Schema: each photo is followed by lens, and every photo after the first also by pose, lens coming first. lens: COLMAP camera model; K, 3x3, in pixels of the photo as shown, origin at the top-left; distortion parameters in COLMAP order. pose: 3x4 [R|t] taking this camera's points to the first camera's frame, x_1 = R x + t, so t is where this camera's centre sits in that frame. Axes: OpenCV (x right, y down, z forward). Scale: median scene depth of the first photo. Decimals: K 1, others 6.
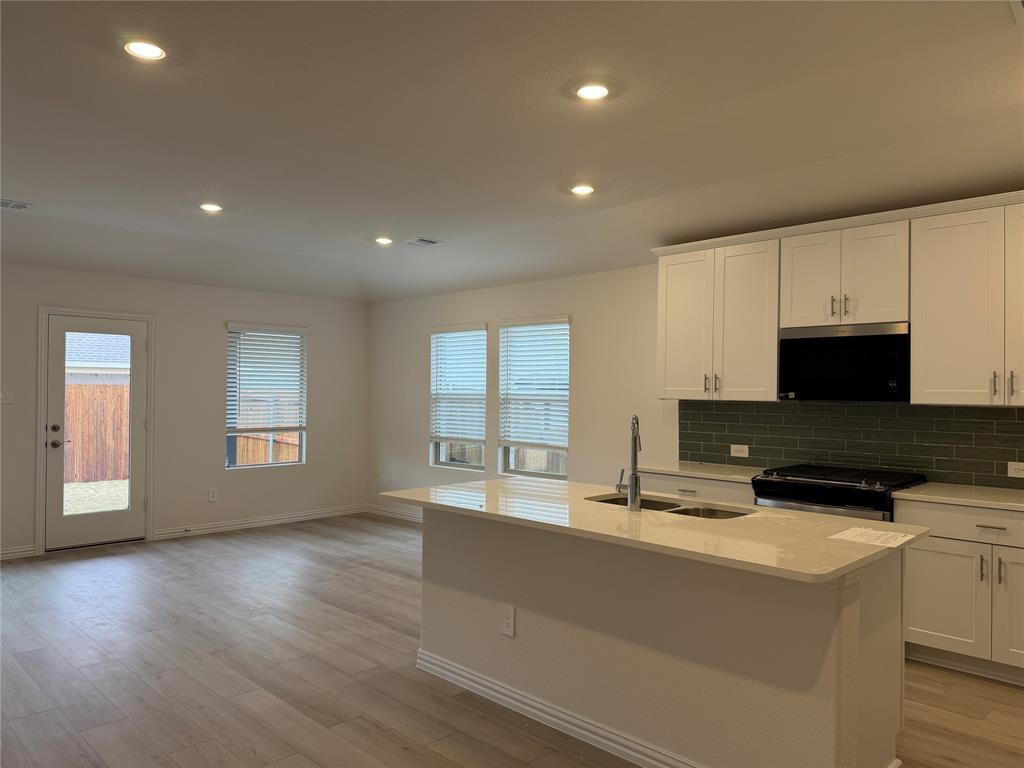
lens RADIAL K [[722.8, 0, 509.4], [0, 722.8, 381.6], [0, 0, 1]] dist [0.066644, -0.080346]
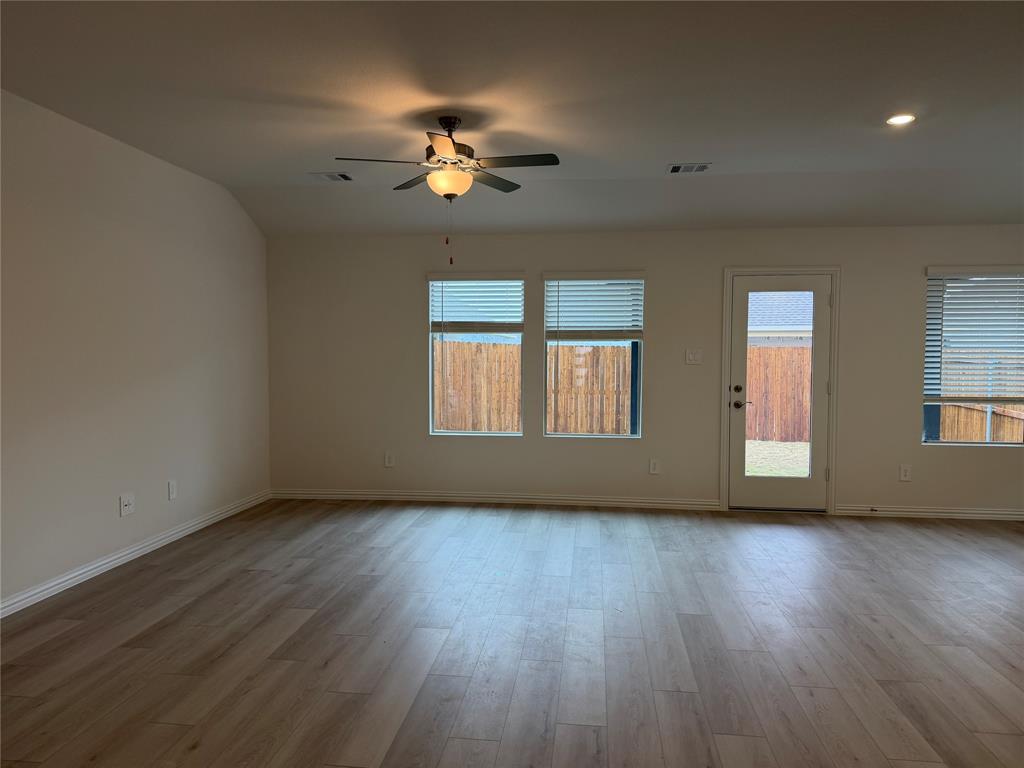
lens RADIAL K [[722.8, 0, 504.6], [0, 722.8, 388.9], [0, 0, 1]] dist [0.066644, -0.080346]
pose [[0.615312, 0.033943, -0.787553, -0.029334], [0.013371, 0.998479, 0.053480, 0.005969], [0.788170, -0.043437, 0.613922, 0.132525]]
